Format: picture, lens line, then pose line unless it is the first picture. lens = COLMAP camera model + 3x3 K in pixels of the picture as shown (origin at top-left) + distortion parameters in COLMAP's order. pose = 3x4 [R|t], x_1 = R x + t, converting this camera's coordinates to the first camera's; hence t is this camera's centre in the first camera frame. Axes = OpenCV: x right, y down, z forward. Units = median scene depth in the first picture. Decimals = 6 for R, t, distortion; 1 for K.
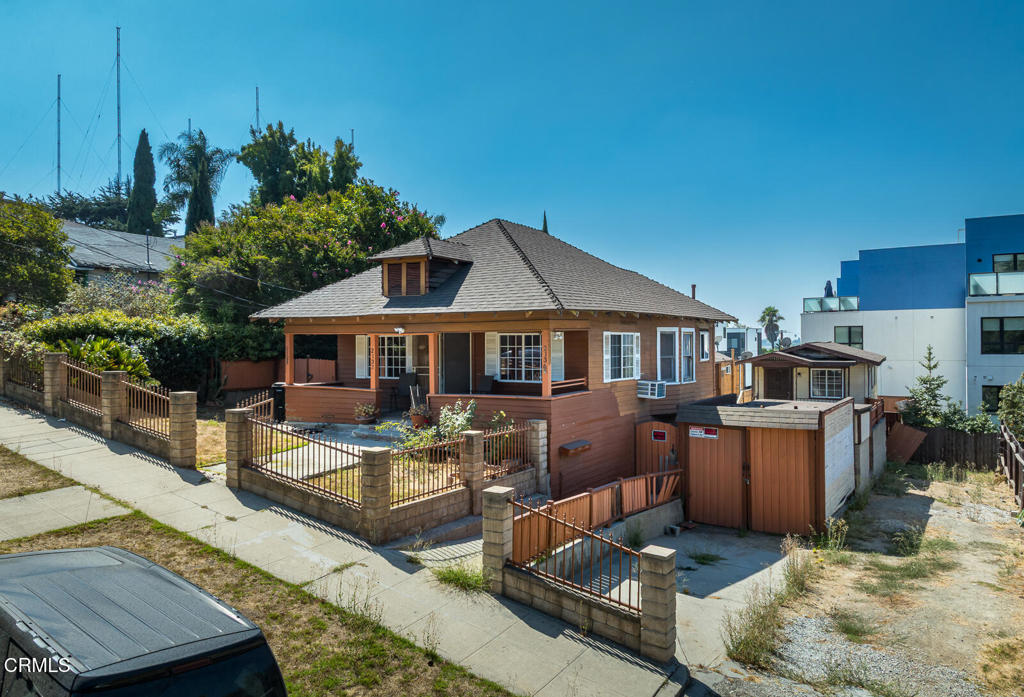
lens RADIAL K [[708.8, 0, 512.0], [0, 708.8, 348.5], [0, 0, 1]] dist [0.081511, -0.000565]
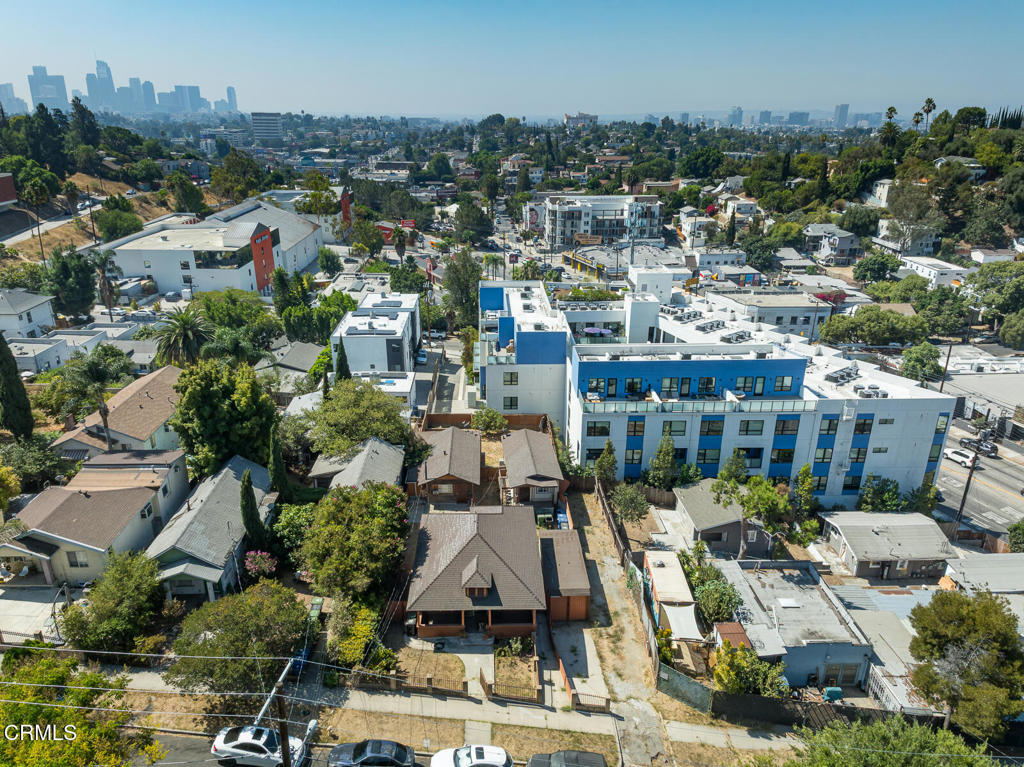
lens RADIAL K [[691.0, 0, 513.0], [0, 691.0, 386.7], [0, 0, 1]] dist [0.175887, -0.219881]
pose [[0.824456, -0.196051, 0.530883, -1.634499], [-0.006570, 0.934698, 0.355381, -2.240444], [-0.565888, -0.296484, 0.769329, -1.201949]]
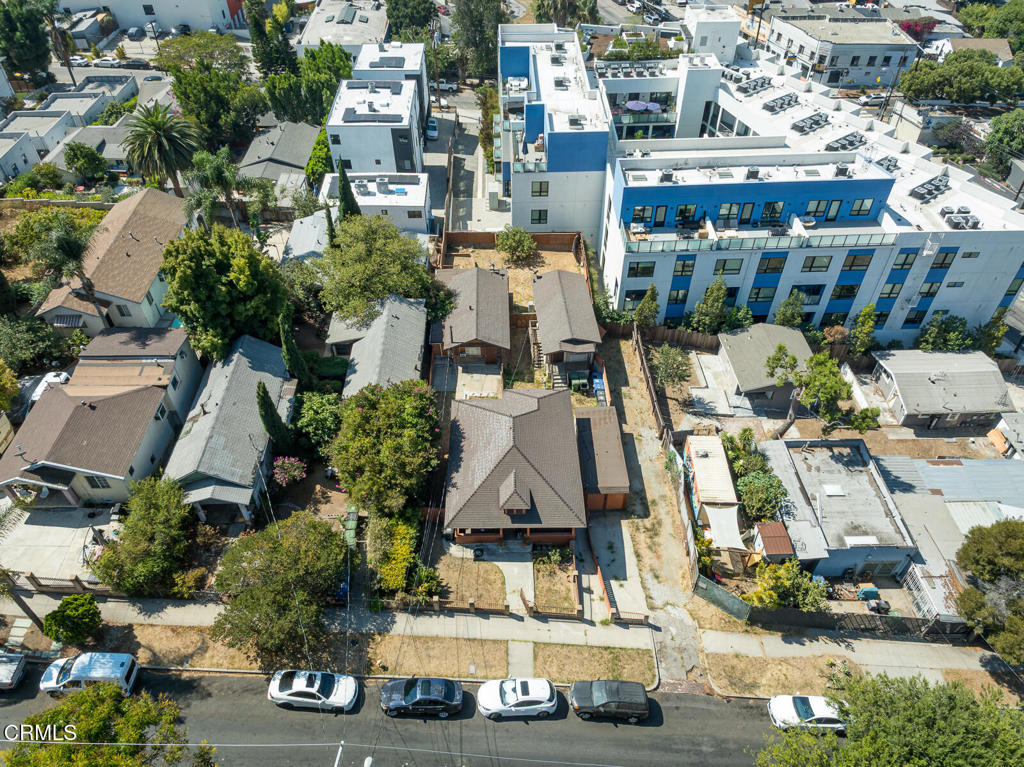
lens RADIAL K [[698.4, 0, 512.8], [0, 698.4, 387.5], [0, 0, 1]] dist [0.179098, -0.226921]
pose [[0.833092, -0.386317, 0.395875, -1.269084], [0.003897, 0.719775, 0.694196, -2.809573], [-0.553121, -0.576786, 0.601144, -0.436870]]
